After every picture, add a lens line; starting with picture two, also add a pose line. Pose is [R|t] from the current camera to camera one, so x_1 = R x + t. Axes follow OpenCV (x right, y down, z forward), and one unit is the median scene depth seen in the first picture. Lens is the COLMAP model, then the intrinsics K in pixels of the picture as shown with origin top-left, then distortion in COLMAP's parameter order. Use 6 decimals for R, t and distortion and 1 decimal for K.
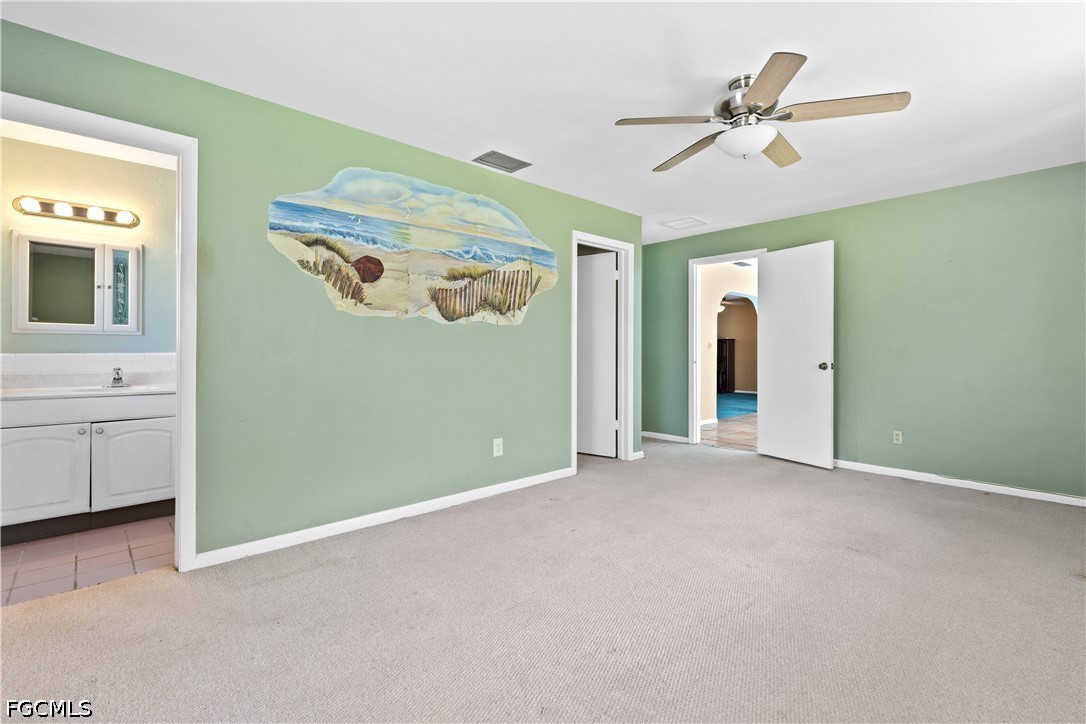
lens RADIAL K [[487.3, 0, 549.2], [0, 487.3, 355.3], [0, 0, 1]] dist [0.002393, 0.000539]
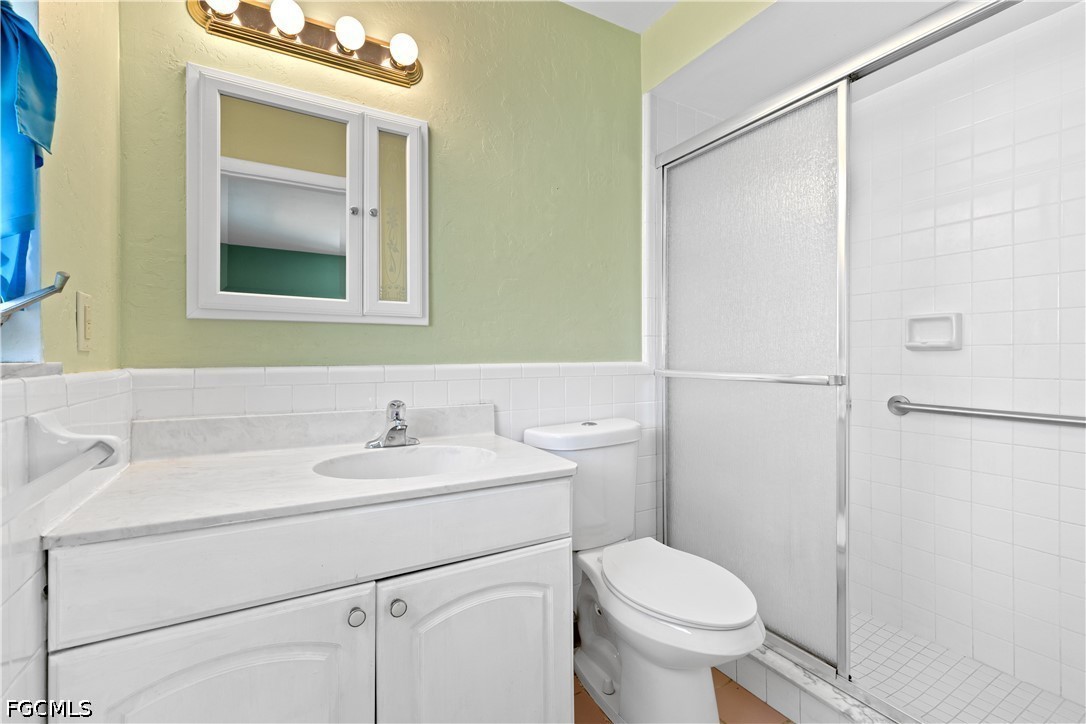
lens RADIAL K [[485.7, 0, 556.2], [0, 485.7, 365.0], [0, 0, 1]] dist [-0.000742, 0.000013]
pose [[0.974805, 0.000534, -0.223056, -0.655576], [0.001312, 0.999966, 0.008129, -0.008423], [0.223053, -0.008217, 0.974772, 0.624011]]
